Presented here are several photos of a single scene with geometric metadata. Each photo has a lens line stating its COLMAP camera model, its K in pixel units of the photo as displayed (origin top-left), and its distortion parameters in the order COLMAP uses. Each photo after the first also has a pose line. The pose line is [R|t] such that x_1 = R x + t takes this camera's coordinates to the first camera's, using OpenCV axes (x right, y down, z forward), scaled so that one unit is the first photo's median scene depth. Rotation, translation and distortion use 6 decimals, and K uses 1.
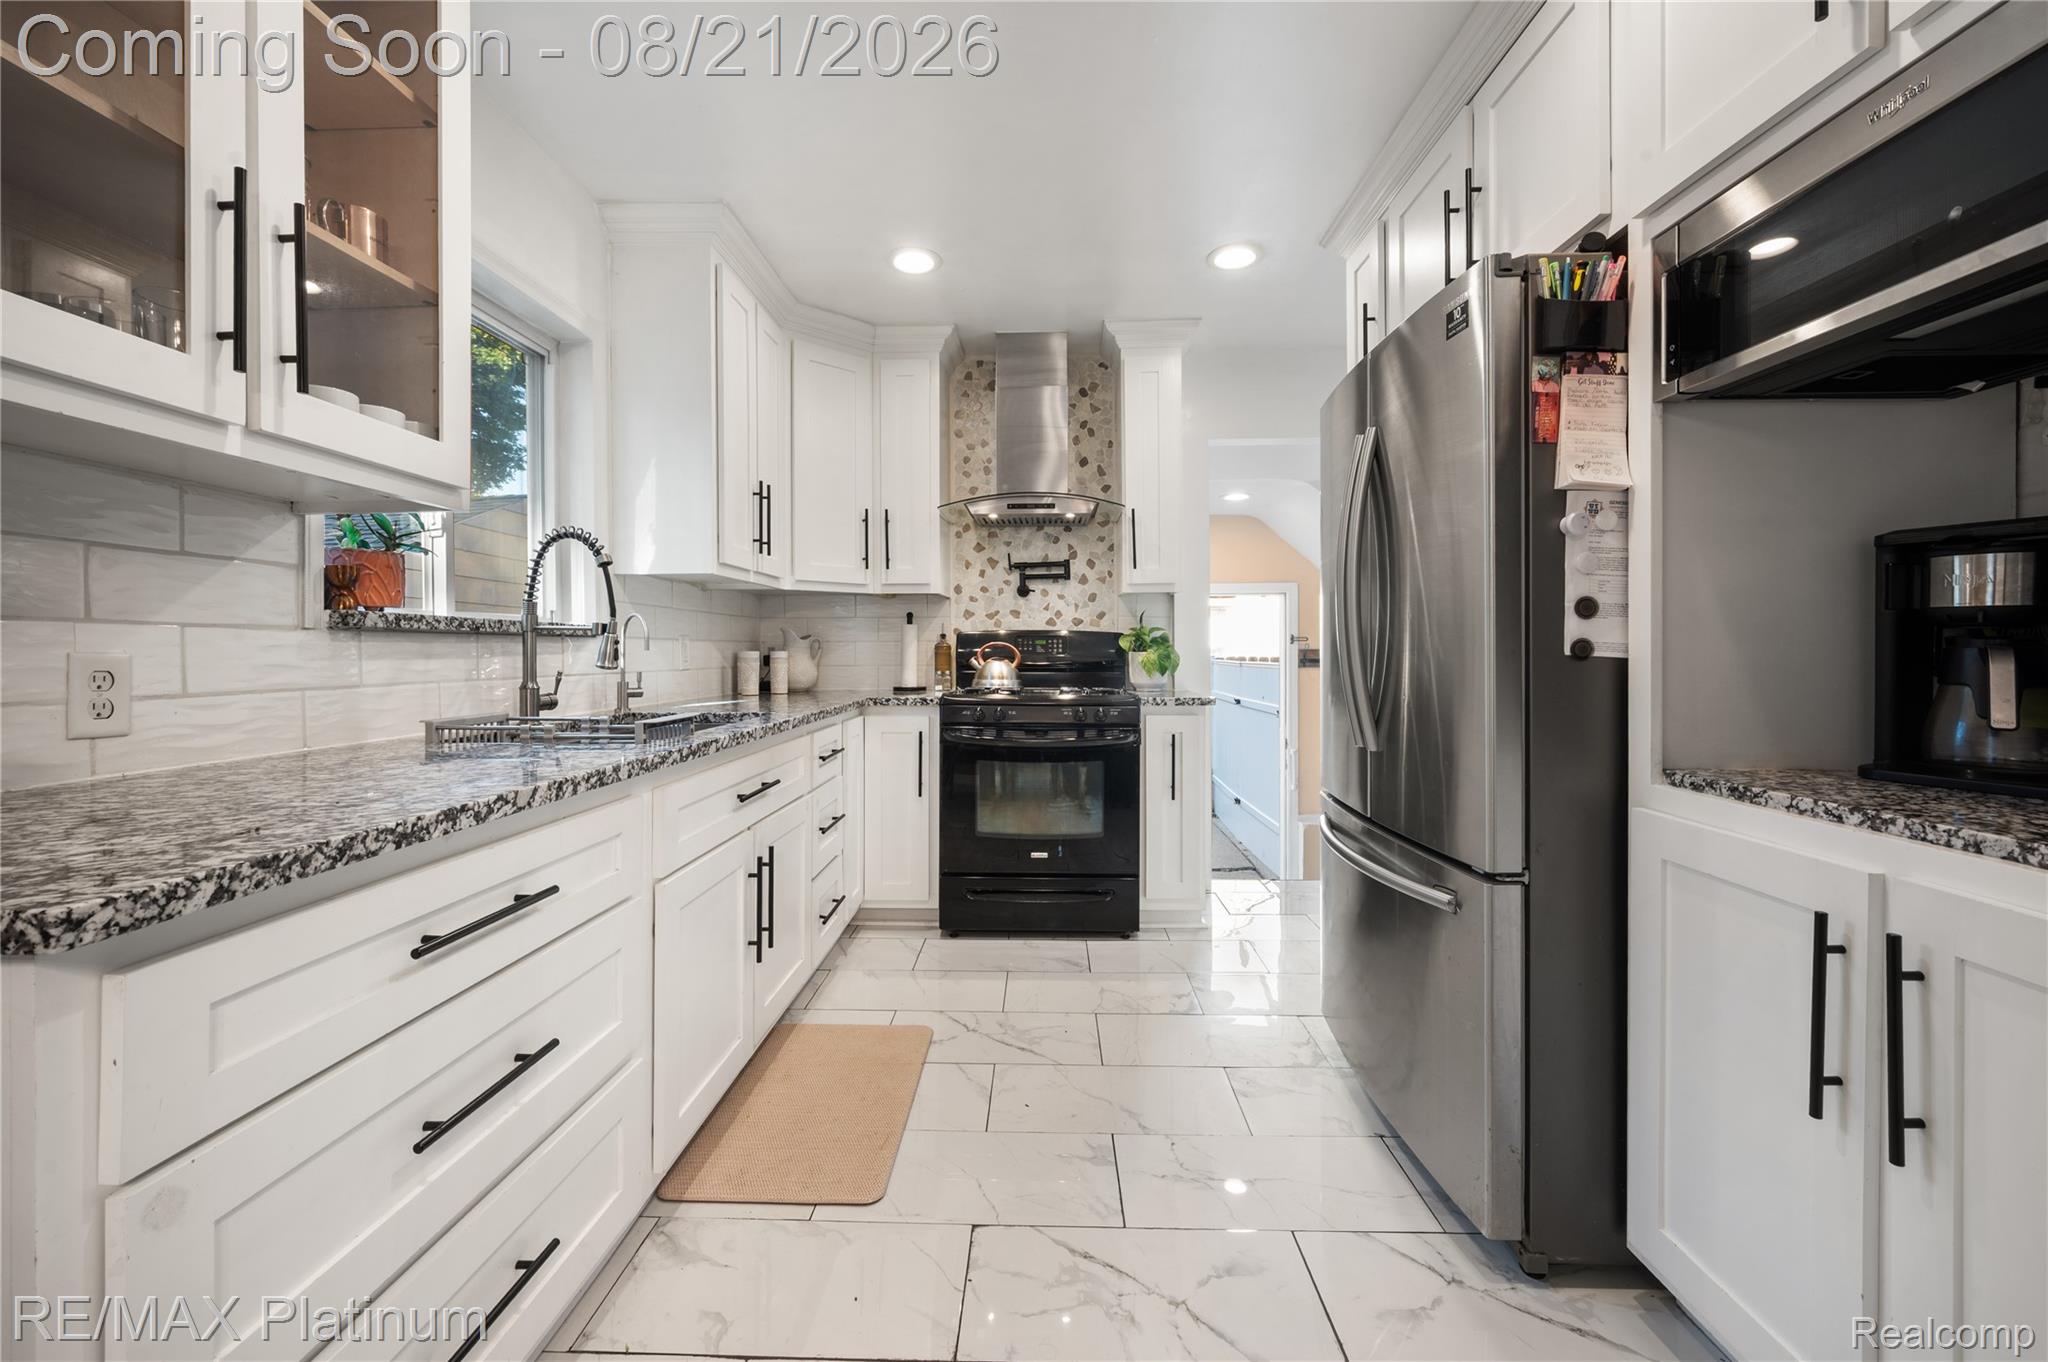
lens RADIAL K [[814.6, 0, 1025.5], [0, 814.6, 656.0], [0, 0, 1]] dist [0.000353, -0.000310]
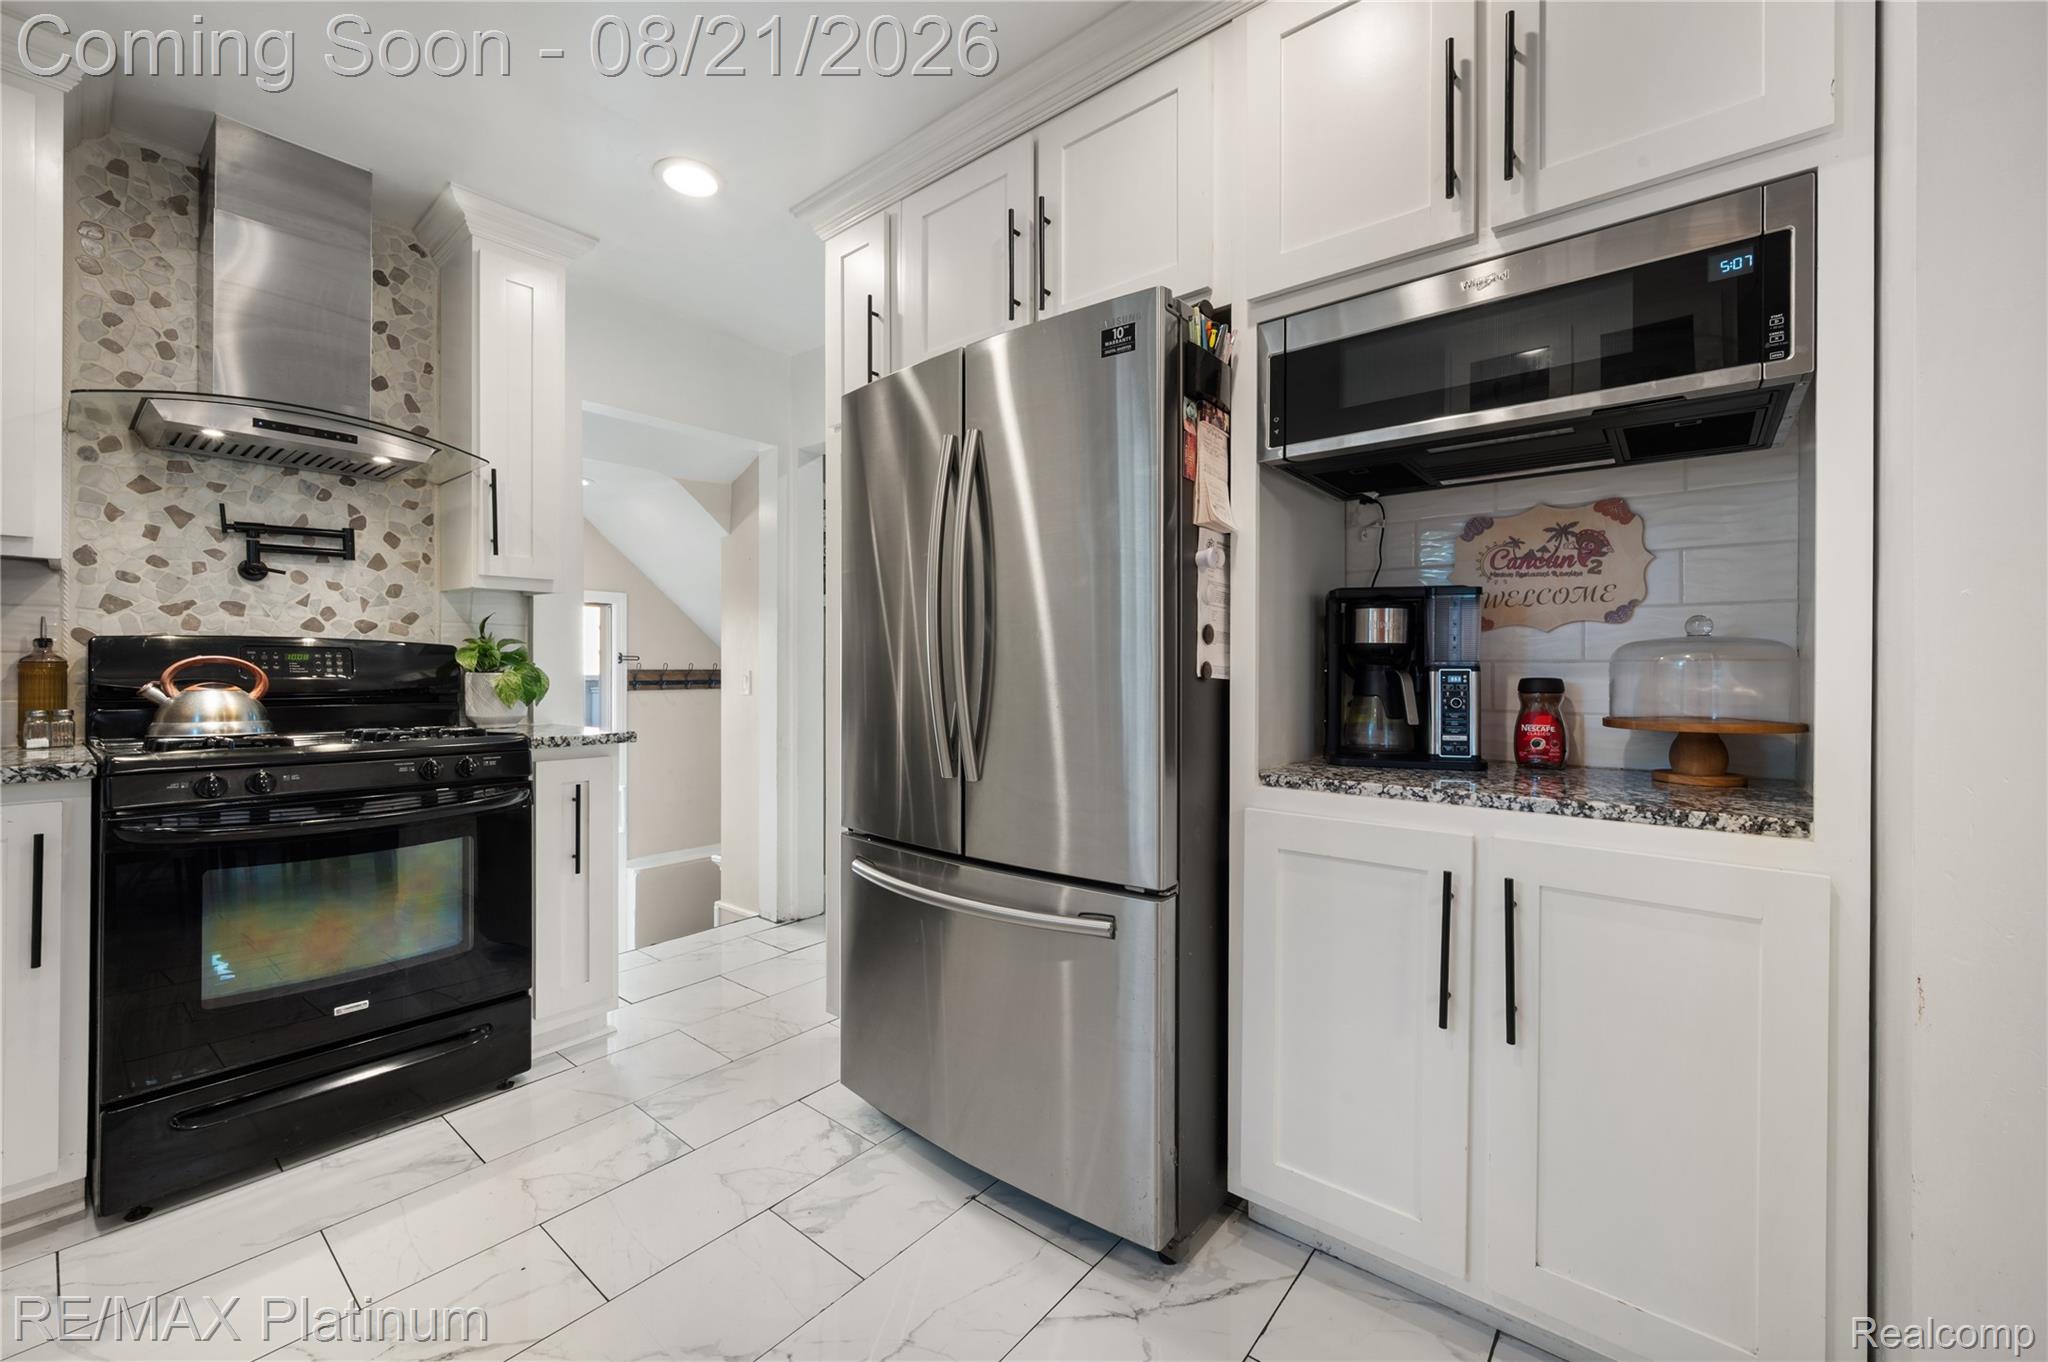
lens RADIAL K [[808.3, 0, 1026.5], [0, 808.3, 670.8], [0, 0, 1]] dist [-0.001602, -0.000454]
pose [[0.611777, 0.002086, 0.791028, -0.137275], [0.003190, 0.999982, -0.005104, -0.001834], [-0.791024, 0.005646, 0.611759, 0.211210]]
